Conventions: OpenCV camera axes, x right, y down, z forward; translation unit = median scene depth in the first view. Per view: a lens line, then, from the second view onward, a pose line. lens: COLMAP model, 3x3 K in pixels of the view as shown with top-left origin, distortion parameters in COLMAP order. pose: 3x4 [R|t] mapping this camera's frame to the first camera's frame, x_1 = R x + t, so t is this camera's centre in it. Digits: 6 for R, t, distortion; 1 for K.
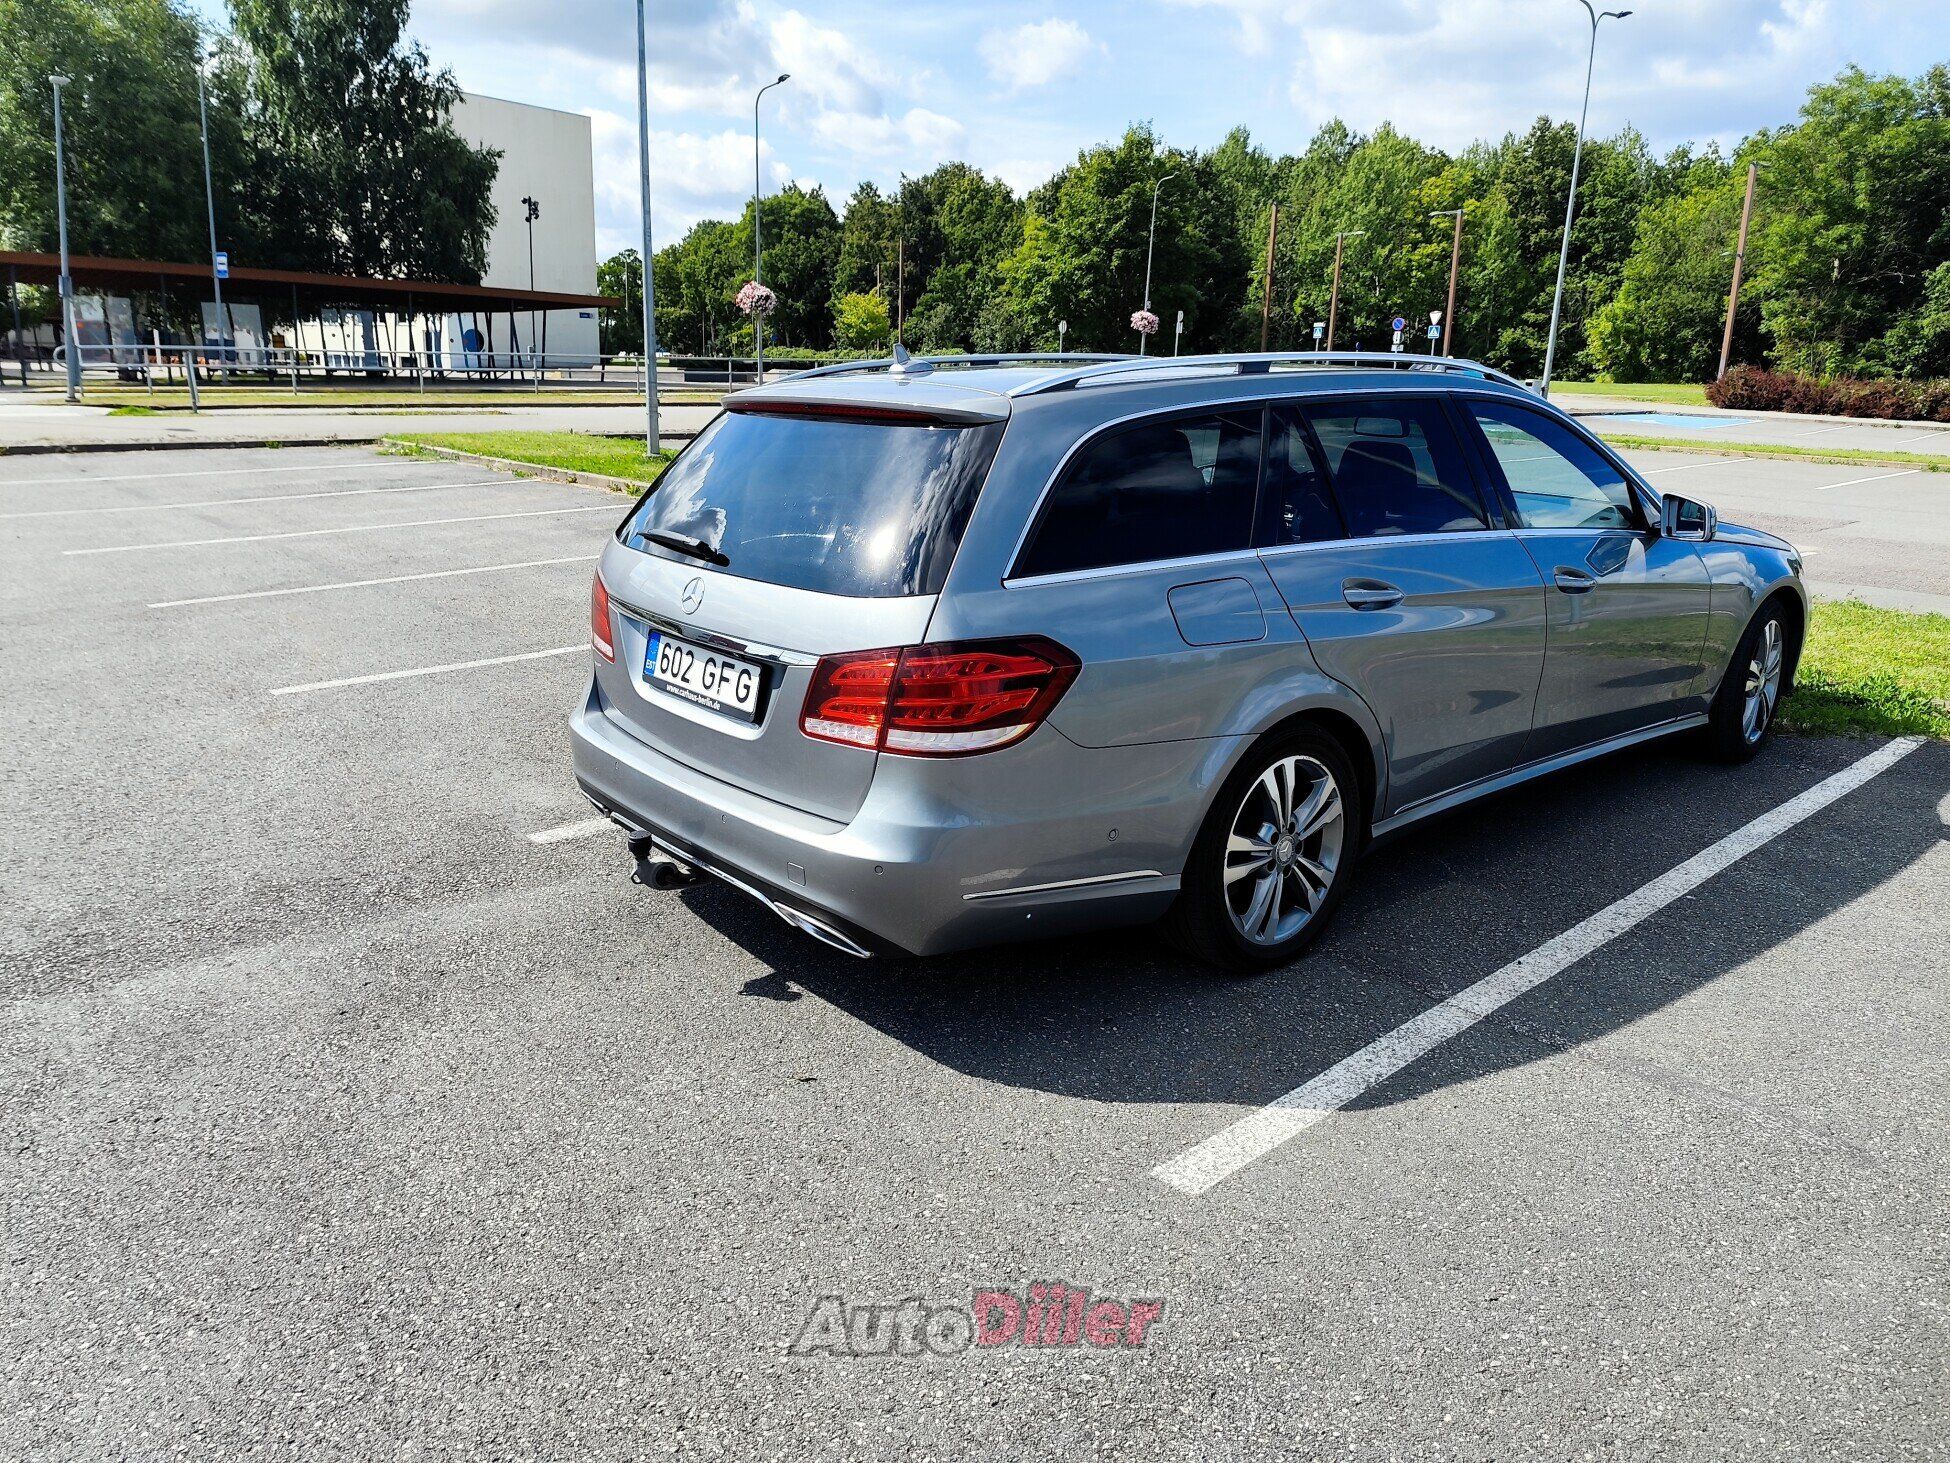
lens RADIAL K [[1330.0, 0, 975.0], [0, 1330.0, 731.5], [0, 0, 1]] dist [0.032972, -0.034393]
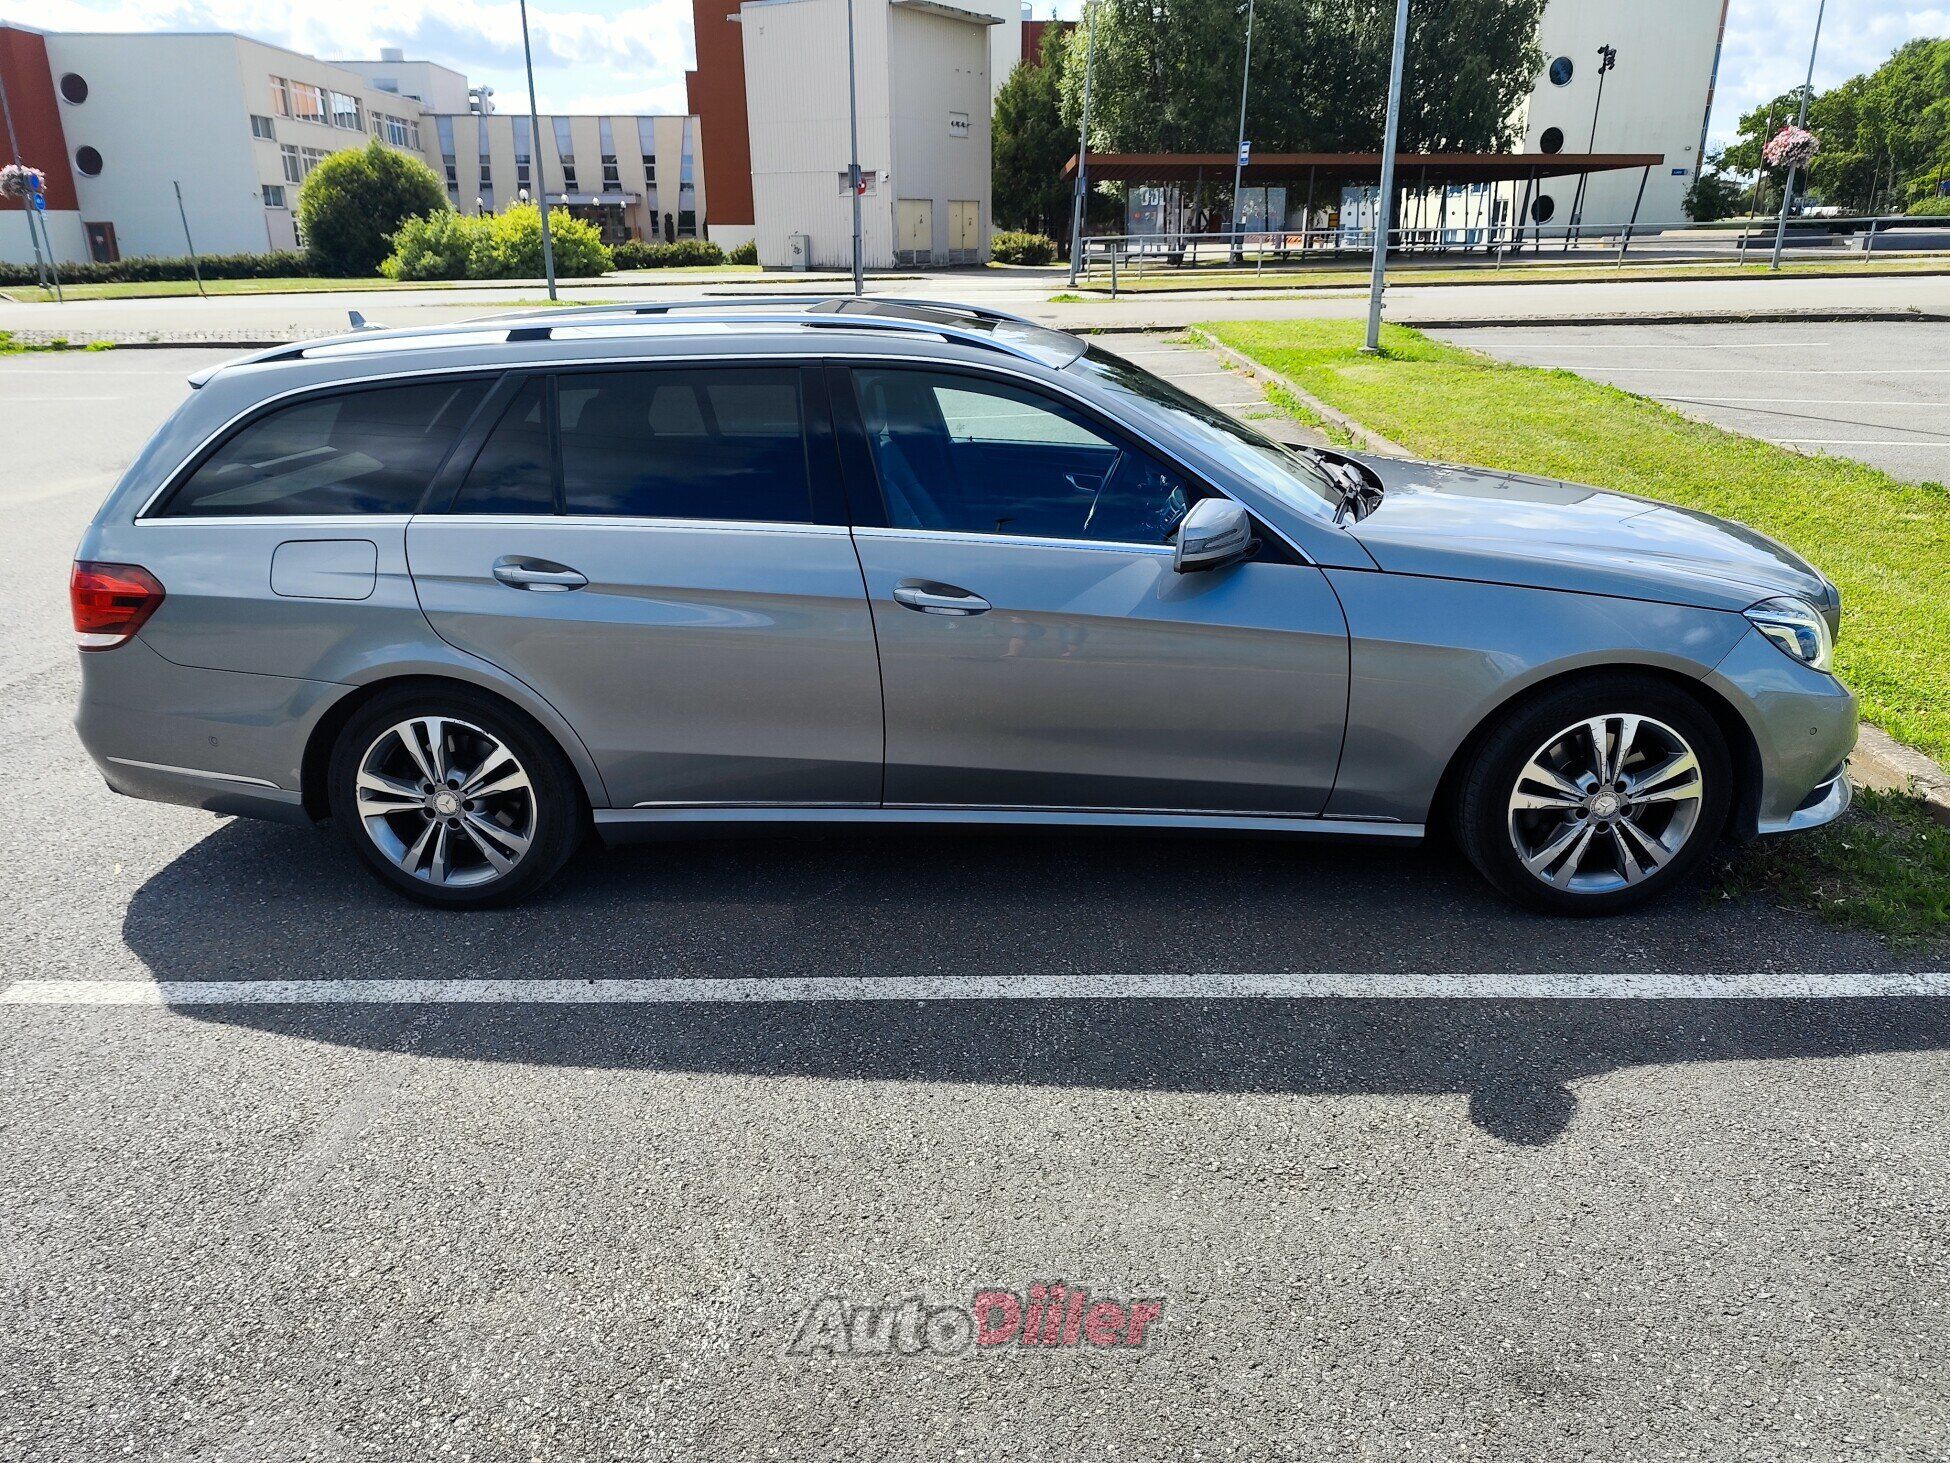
lens RADIAL K [[1330.0, 0, 975.0], [0, 1330.0, 731.5], [0, 0, 1]] dist [0.032972, -0.034393]
pose [[0.725480, 0.213568, -0.654269, 1.037931], [-0.153832, 0.976904, 0.148308, -0.160543], [0.670832, -0.006947, 0.741577, 0.420386]]
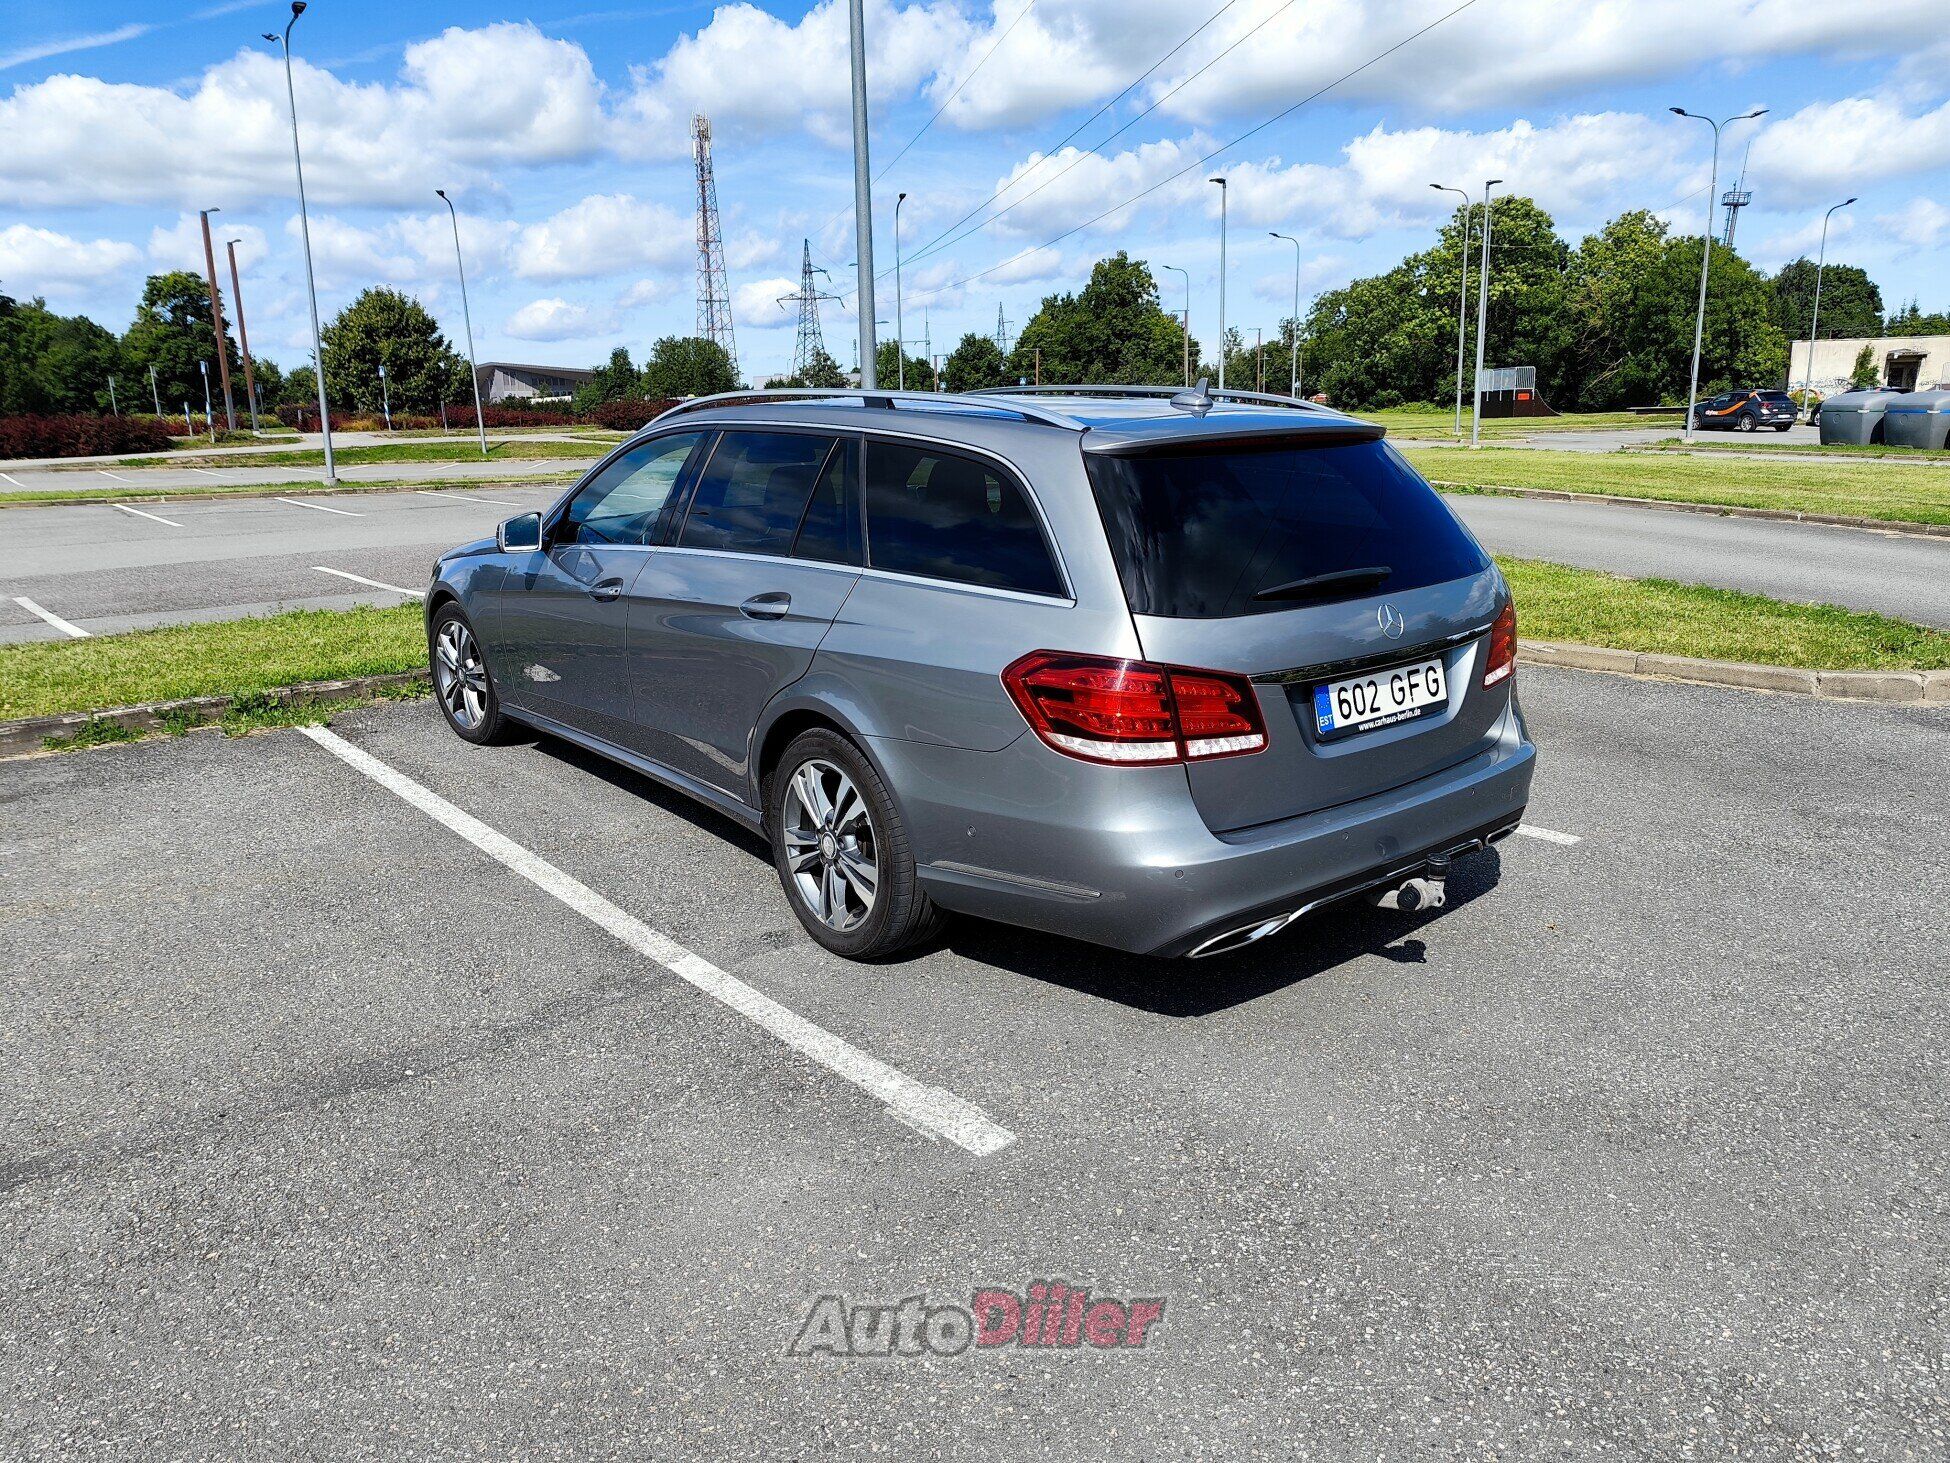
lens RADIAL K [[1311.4, 0, 979.5], [0, 1311.4, 747.3], [0, 0, 1]] dist [0.031224, -0.036635]
pose [[0.027296, -0.272312, 0.961822, -0.969129], [0.280724, 0.925548, 0.254075, -0.284391], [-0.959400, 0.263071, 0.101709, 0.975937]]
